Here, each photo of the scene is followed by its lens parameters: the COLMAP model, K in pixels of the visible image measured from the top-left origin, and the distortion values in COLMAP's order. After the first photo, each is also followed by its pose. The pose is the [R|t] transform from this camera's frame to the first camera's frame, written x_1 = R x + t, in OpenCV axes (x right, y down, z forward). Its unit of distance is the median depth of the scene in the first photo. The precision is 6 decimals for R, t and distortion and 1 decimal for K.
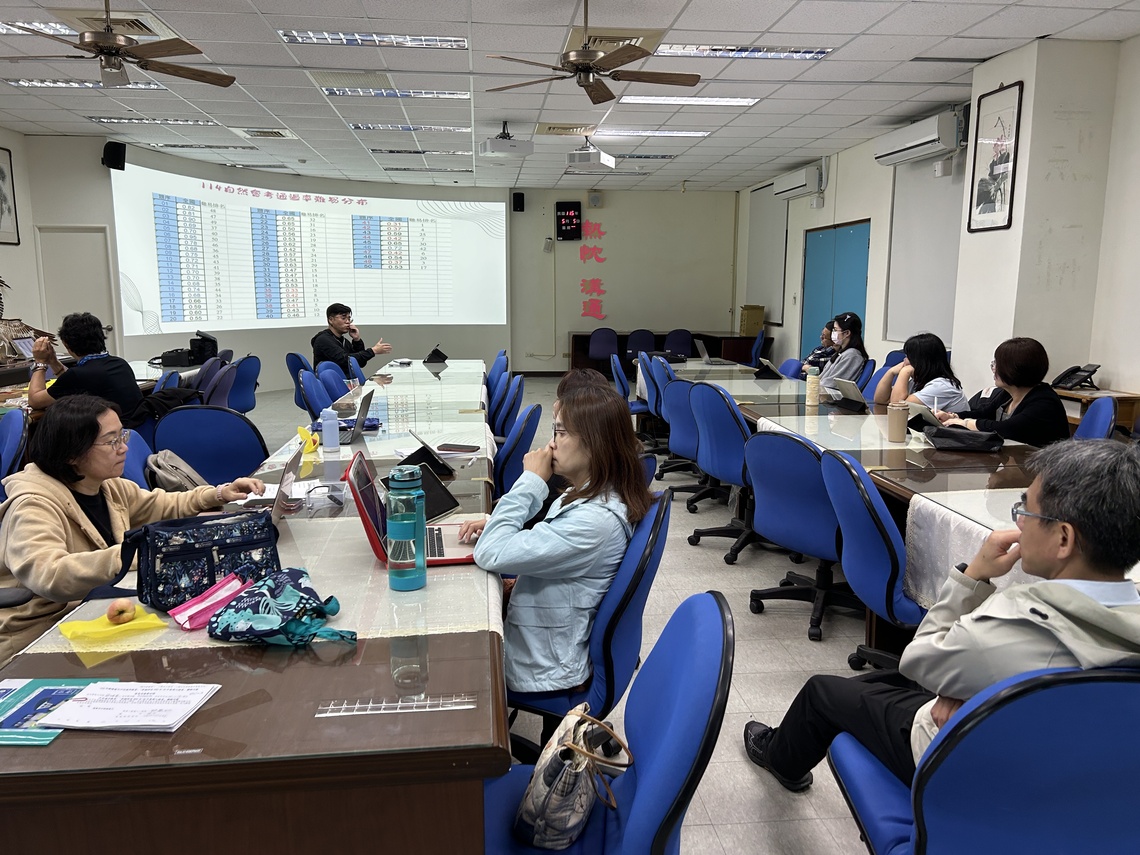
lens RADIAL K [[854.1, 0, 570.0], [0, 854.1, 427.5], [0, 0, 1]] dist [0.063454, -0.071164]
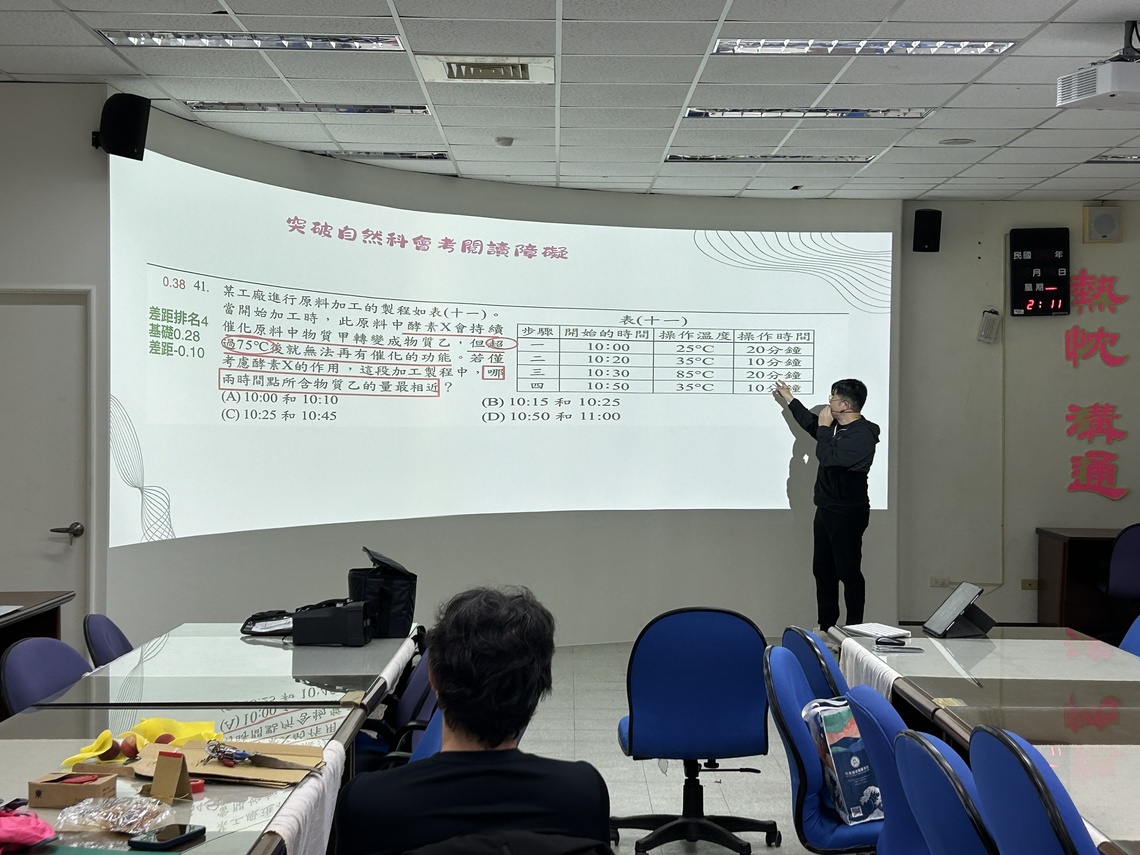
lens RADIAL K [[1722.9, 0, 579.3], [0, 1722.9, 451.8], [0, 0, 1]] dist [0.297602, -1.137323]
pose [[0.996397, 0.005405, -0.084642, -0.243374], [-0.016919, 0.990576, -0.135917, -0.045922], [0.083109, 0.136860, 0.987098, 0.204164]]
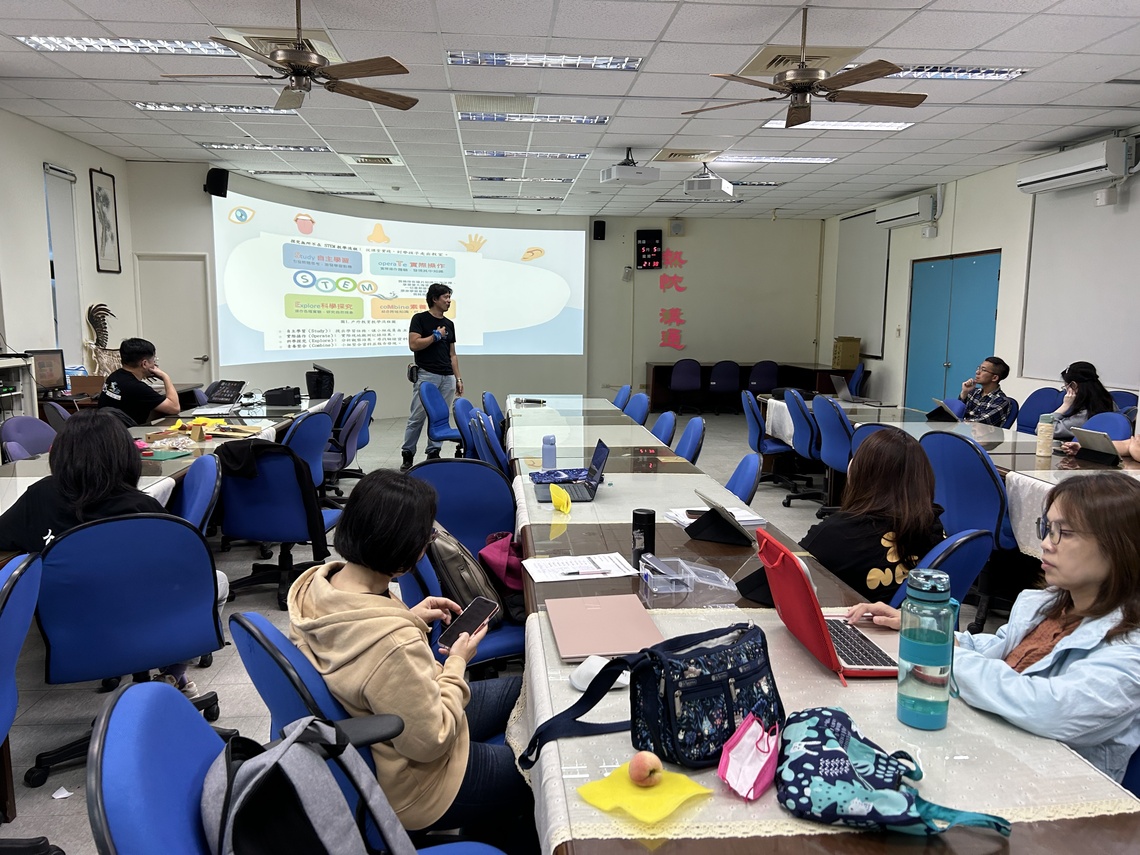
lens RADIAL K [[852.5, 0, 566.5], [0, 852.5, 432.1], [0, 0, 1]] dist [0.065354, -0.068331]
pose [[0.999776, 0.008361, -0.019443, -0.117169], [-0.008820, 0.999681, -0.023661, -0.014056], [0.019239, 0.023827, 0.999531, 0.045557]]
